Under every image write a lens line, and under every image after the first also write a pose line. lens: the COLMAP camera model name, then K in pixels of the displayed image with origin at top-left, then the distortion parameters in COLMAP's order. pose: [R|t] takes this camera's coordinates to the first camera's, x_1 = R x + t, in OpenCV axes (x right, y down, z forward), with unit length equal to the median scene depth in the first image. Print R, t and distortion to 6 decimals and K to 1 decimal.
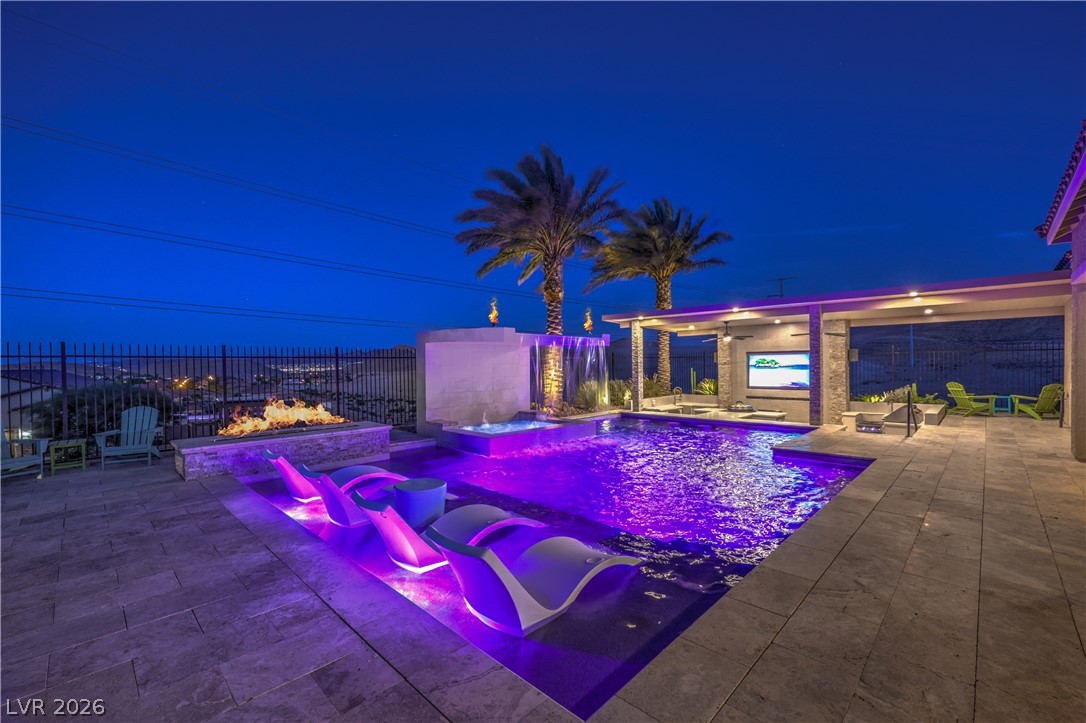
lens RADIAL K [[458.3, 0, 543.0], [0, 458.3, 361.5], [0, 0, 1]] dist [0.001266, 0.000005]
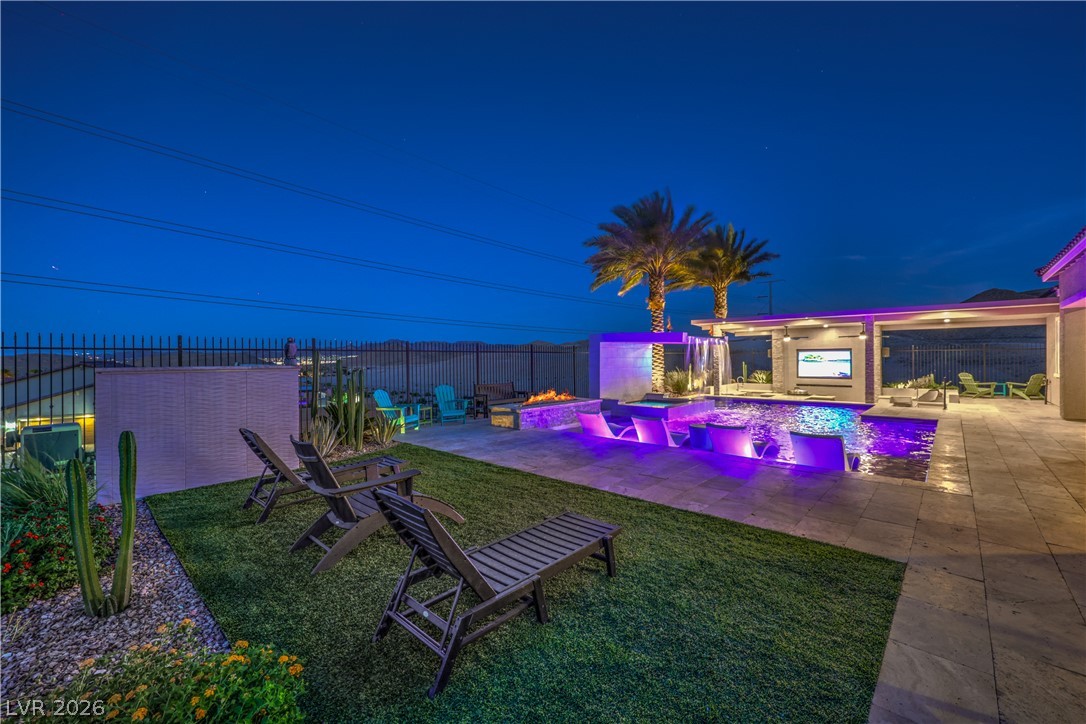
lens RADIAL K [[442.4, 0, 540.8], [0, 442.4, 354.2], [0, 0, 1]] dist [0.000813, 0.000143]
pose [[0.999733, 0.005258, 0.022507, -0.334862], [-0.005186, 0.999981, -0.003280, 0.000795], [-0.022524, 0.003163, 0.999741, -0.241447]]
